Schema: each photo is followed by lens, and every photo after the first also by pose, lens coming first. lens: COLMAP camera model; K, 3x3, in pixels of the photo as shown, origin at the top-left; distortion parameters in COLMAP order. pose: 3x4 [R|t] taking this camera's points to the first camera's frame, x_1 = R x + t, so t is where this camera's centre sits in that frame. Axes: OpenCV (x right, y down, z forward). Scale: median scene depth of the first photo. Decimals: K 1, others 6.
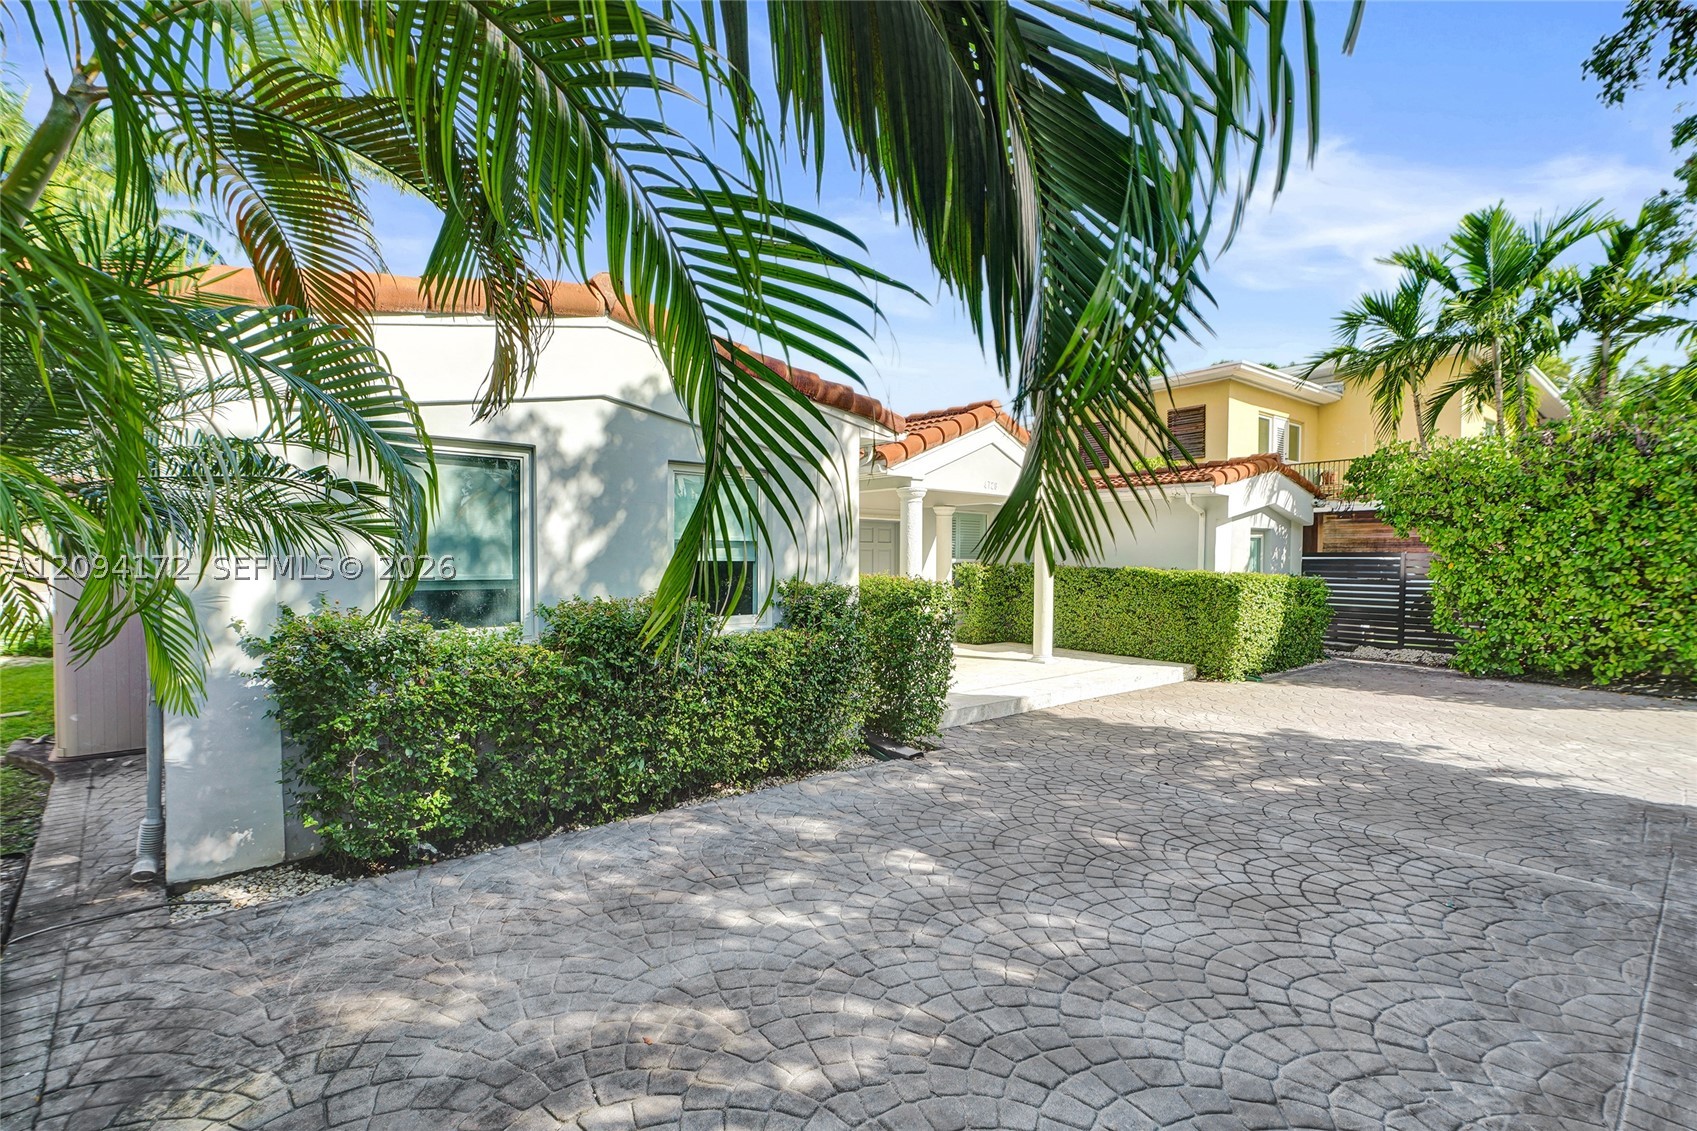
lens RADIAL K [[760.1, 0, 846.8], [0, 760.1, 567.2], [0, 0, 1]] dist [-0.007669, 0.002121]
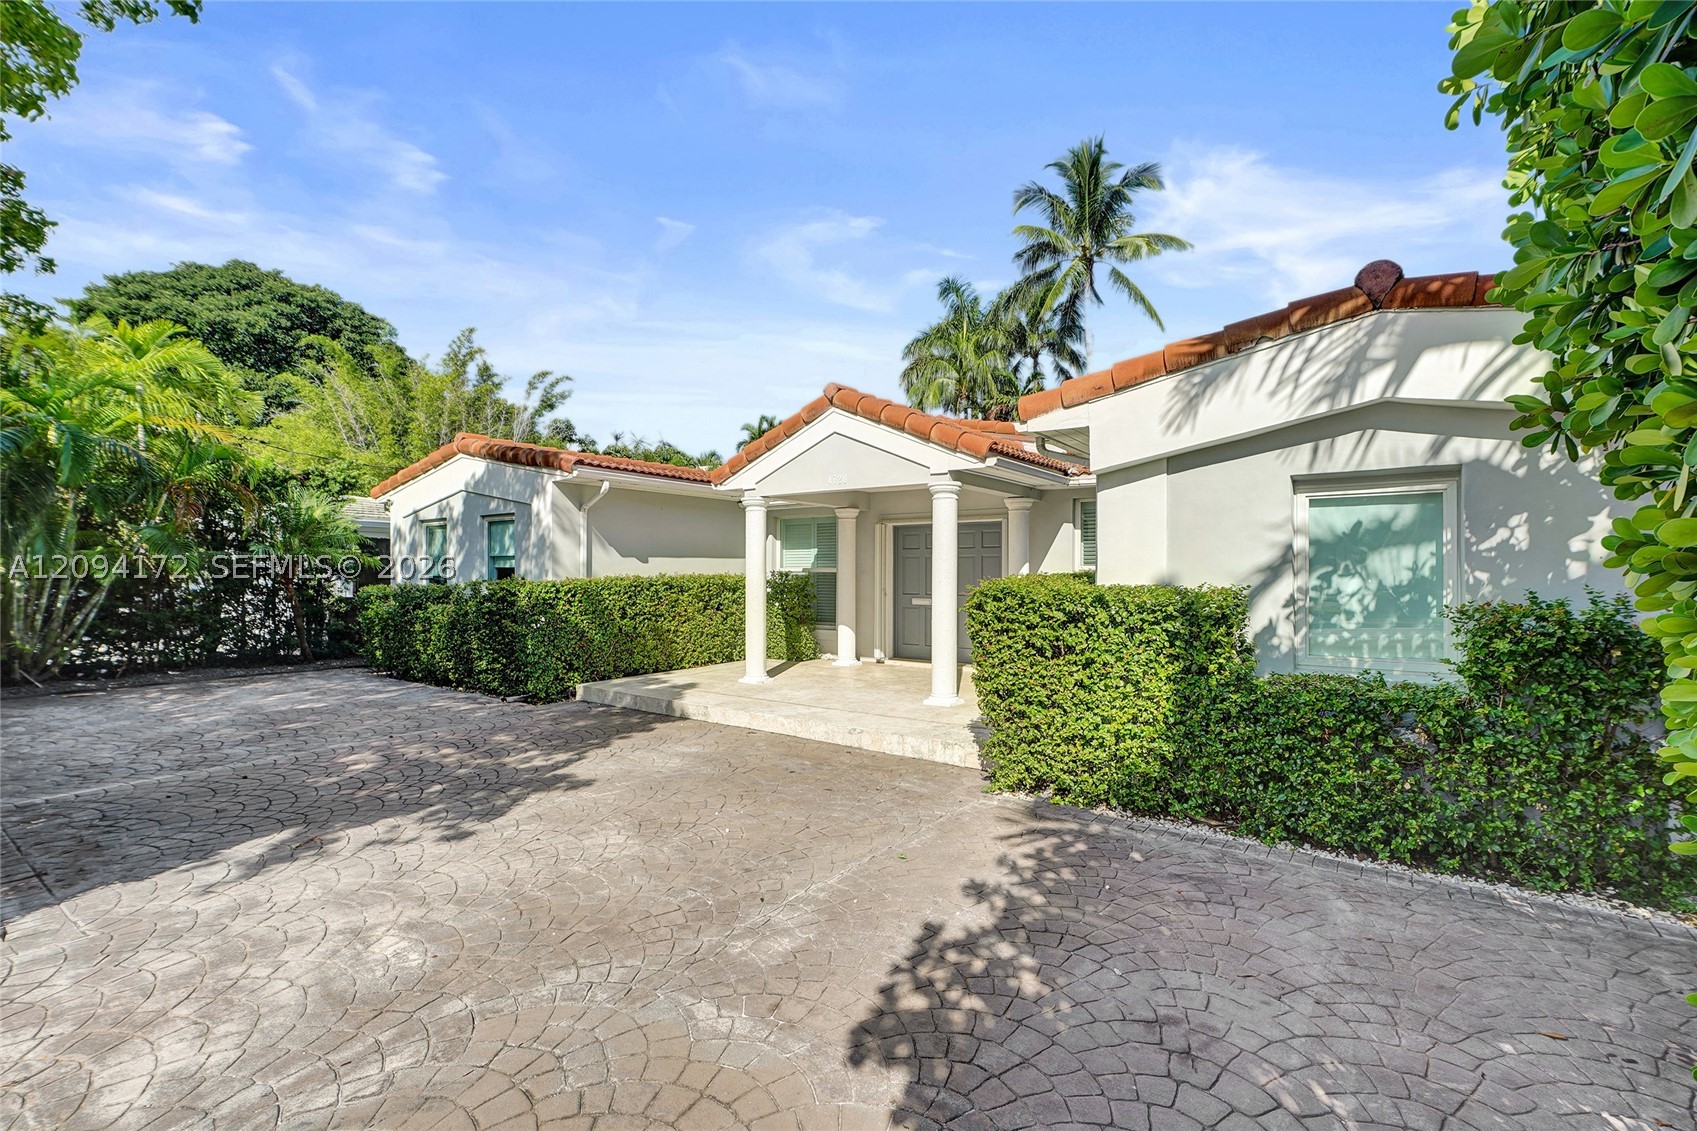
lens RADIAL K [[760.1, 0, 832.5], [0, 760.1, 578.9], [0, 0, 1]] dist [-0.007669, 0.002121]
pose [[0.218214, 0.007348, -0.975873, 1.987113], [-0.003897, 0.999970, 0.006658, 0.003606], [0.975893, 0.002350, 0.218236, 1.558542]]
